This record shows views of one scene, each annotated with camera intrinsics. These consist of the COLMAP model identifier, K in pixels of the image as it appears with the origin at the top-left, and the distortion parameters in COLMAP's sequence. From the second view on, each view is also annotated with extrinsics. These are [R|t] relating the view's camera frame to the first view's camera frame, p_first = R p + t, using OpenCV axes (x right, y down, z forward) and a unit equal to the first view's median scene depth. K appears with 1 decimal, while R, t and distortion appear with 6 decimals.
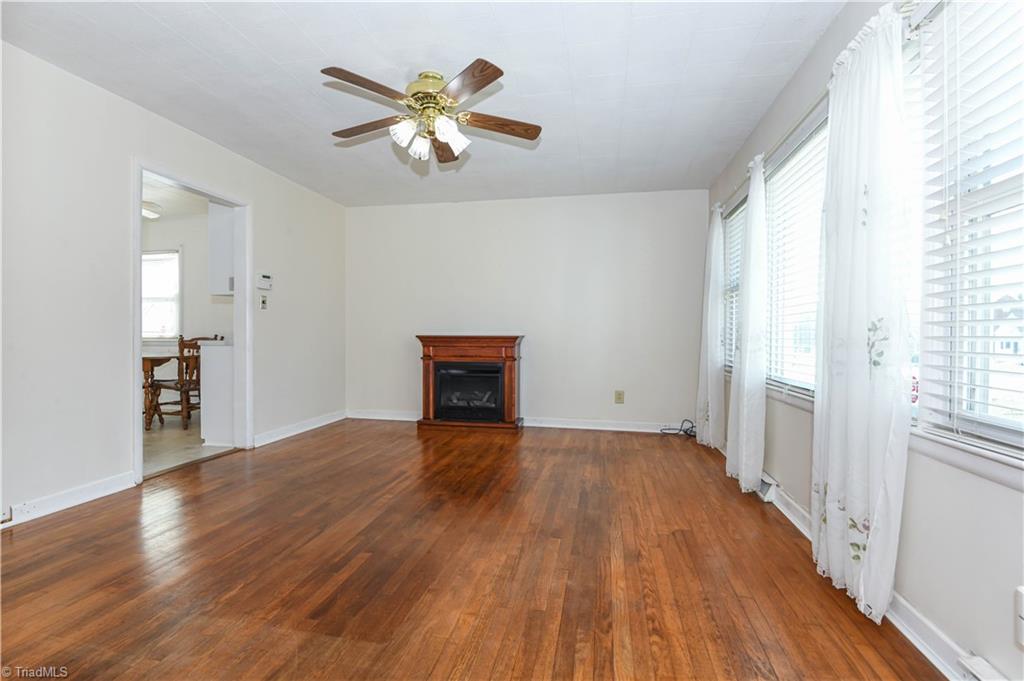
lens RADIAL K [[469.7, 0, 511.7], [0, 469.7, 336.6], [0, 0, 1]] dist [0.004993, -0.013006]
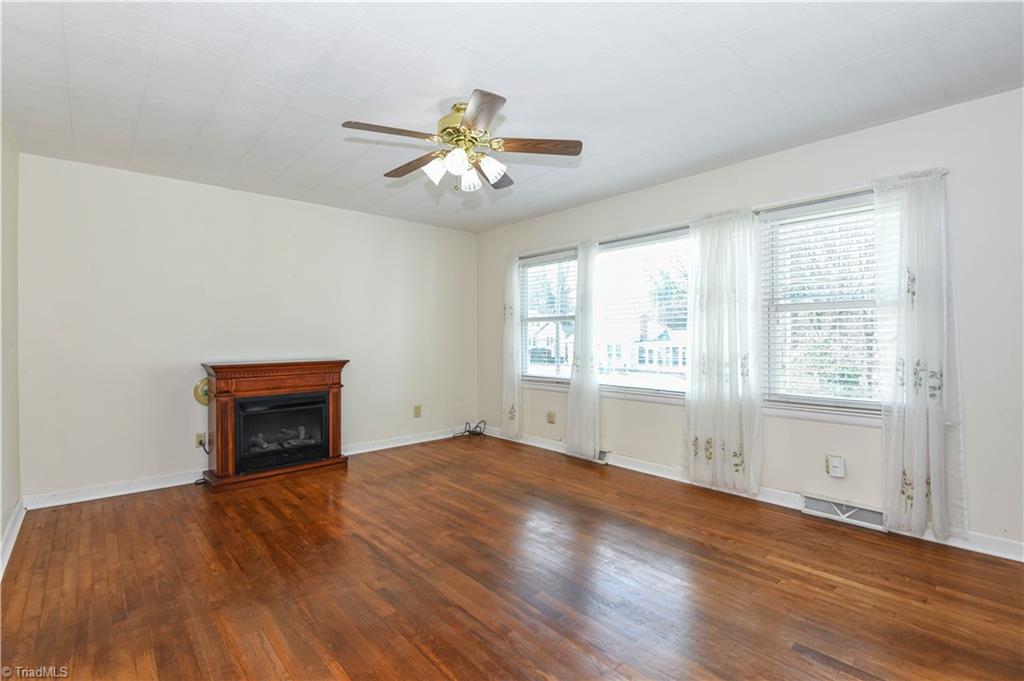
lens RADIAL K [[469.7, 0, 507.9], [0, 469.7, 337.1], [0, 0, 1]] dist [0.004993, -0.013006]
pose [[0.606441, -0.014792, 0.794991, -0.517529], [0.016125, 0.999850, 0.006303, -0.045891], [-0.794965, 0.008996, 0.606588, 0.194257]]
